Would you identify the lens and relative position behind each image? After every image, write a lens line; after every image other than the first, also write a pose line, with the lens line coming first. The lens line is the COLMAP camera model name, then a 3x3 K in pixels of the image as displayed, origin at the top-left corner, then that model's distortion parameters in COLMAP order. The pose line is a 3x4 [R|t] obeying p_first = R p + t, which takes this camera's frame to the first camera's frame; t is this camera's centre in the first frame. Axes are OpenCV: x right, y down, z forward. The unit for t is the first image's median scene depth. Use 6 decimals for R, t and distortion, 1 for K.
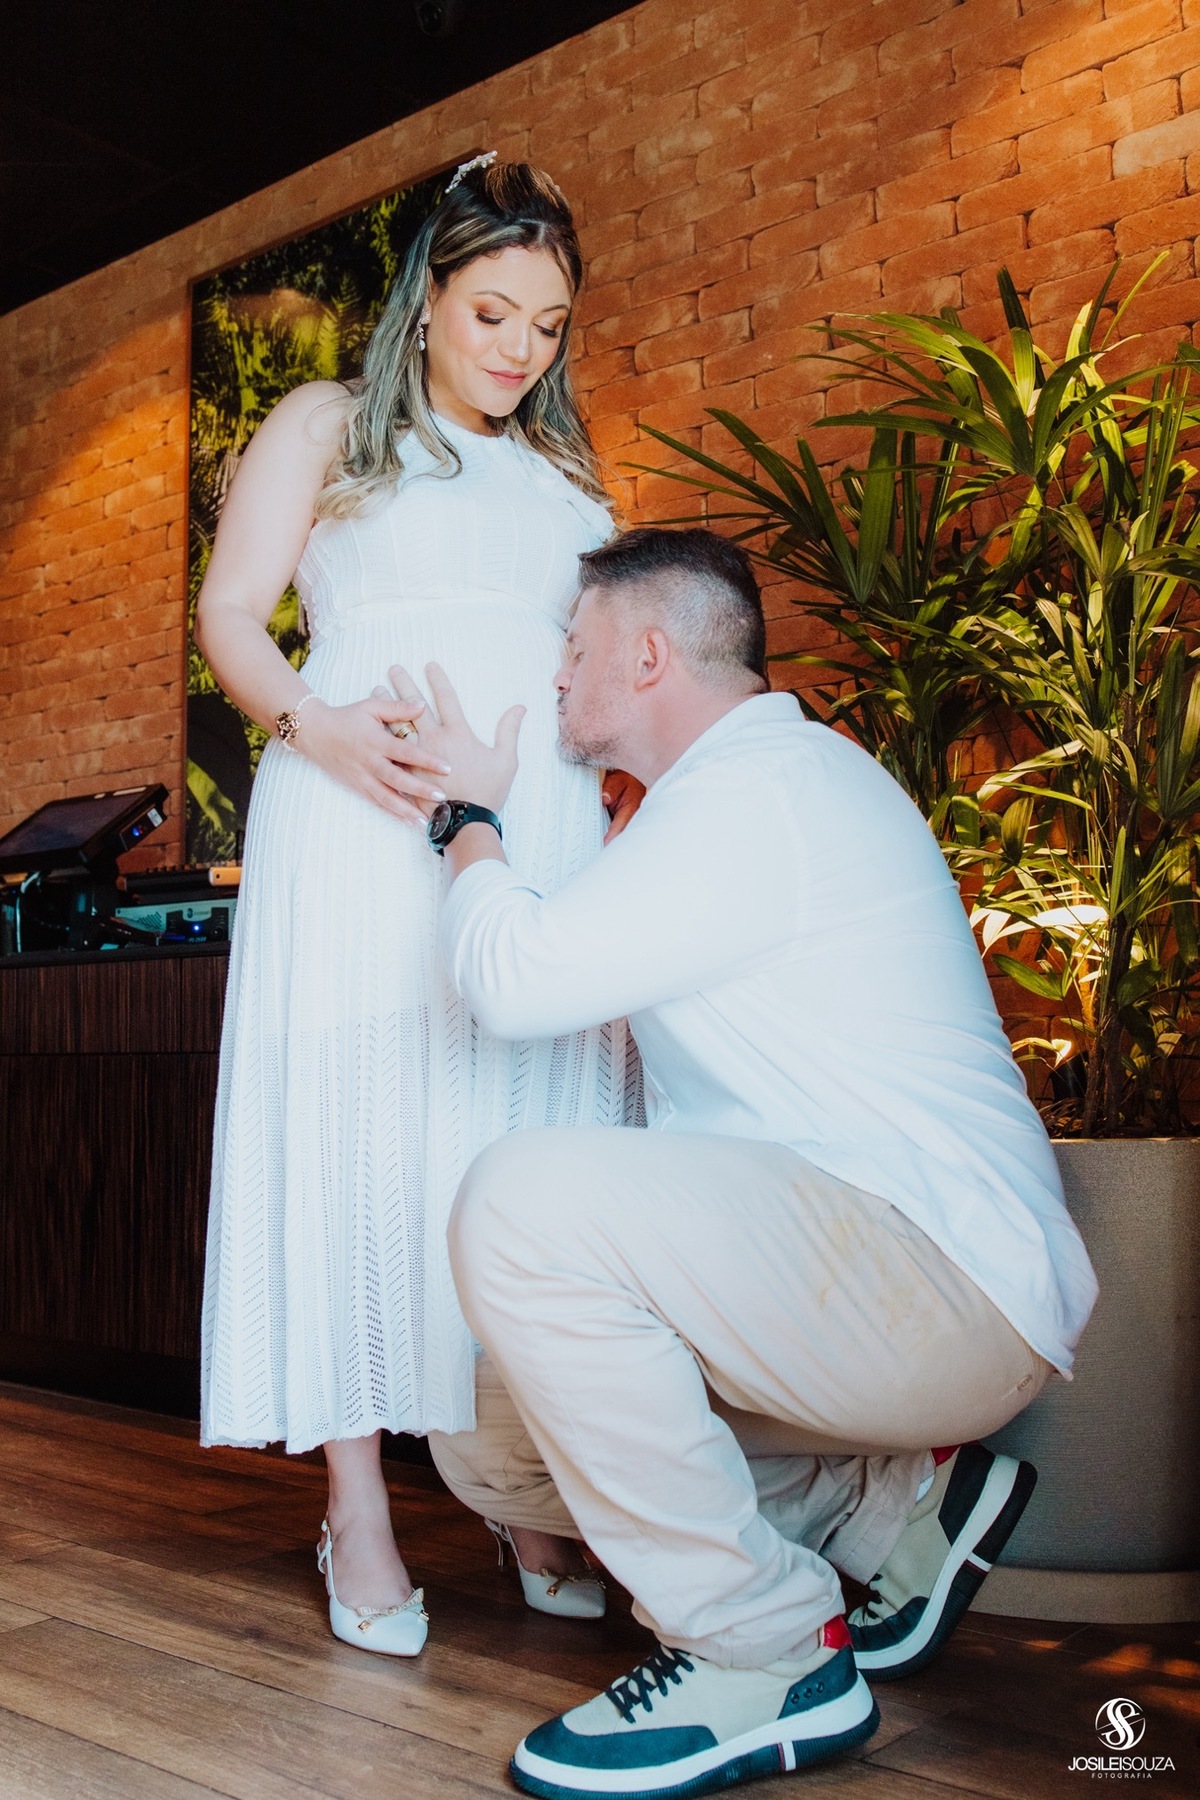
lens RADIAL K [[2020.1, 0, 600.0], [0, 2020.1, 900.0], [0, 0, 1]] dist [0.044773, 0.020076]
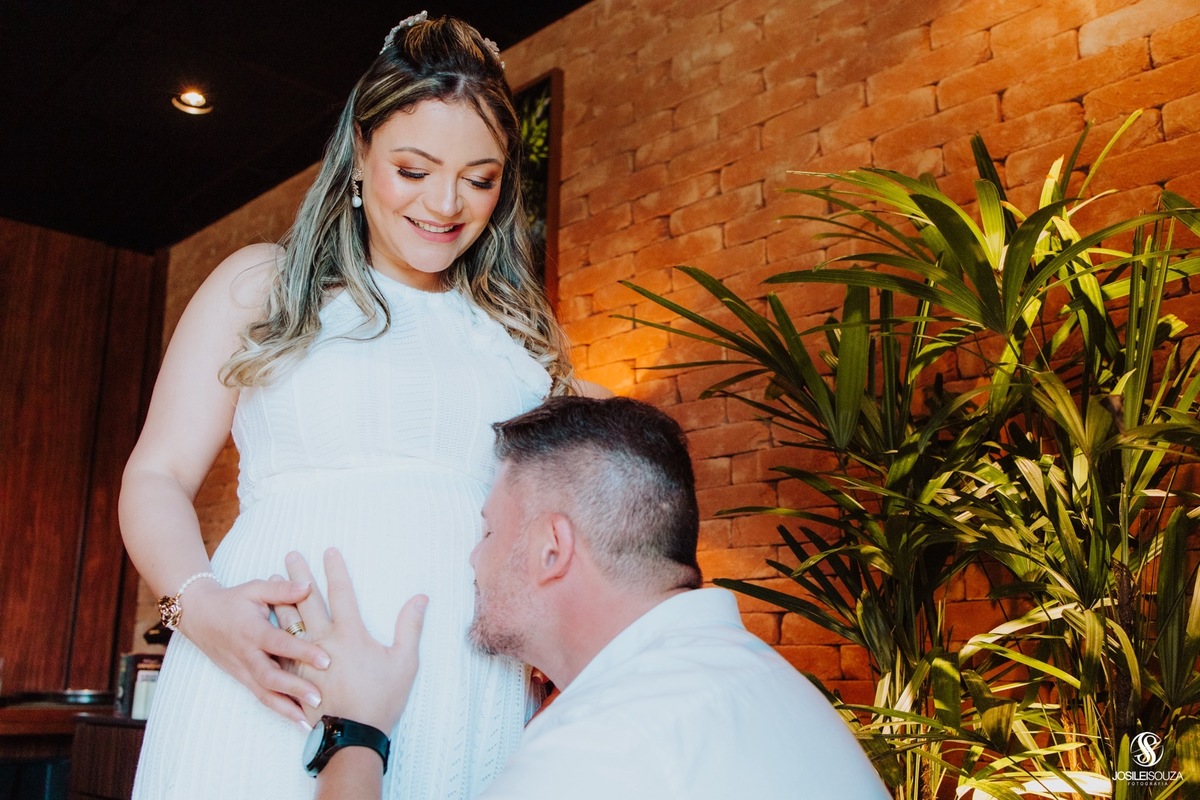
lens RADIAL K [[1282.2, 0, 583.9], [0, 1282.2, 384.0], [0, 0, 1]] dist [0.023136, 0.002937]
pose [[0.991710, -0.001545, -0.128485, 0.071616], [-0.017010, 0.989549, -0.143192, -0.072172], [0.127364, 0.144191, 0.981319, 0.293288]]
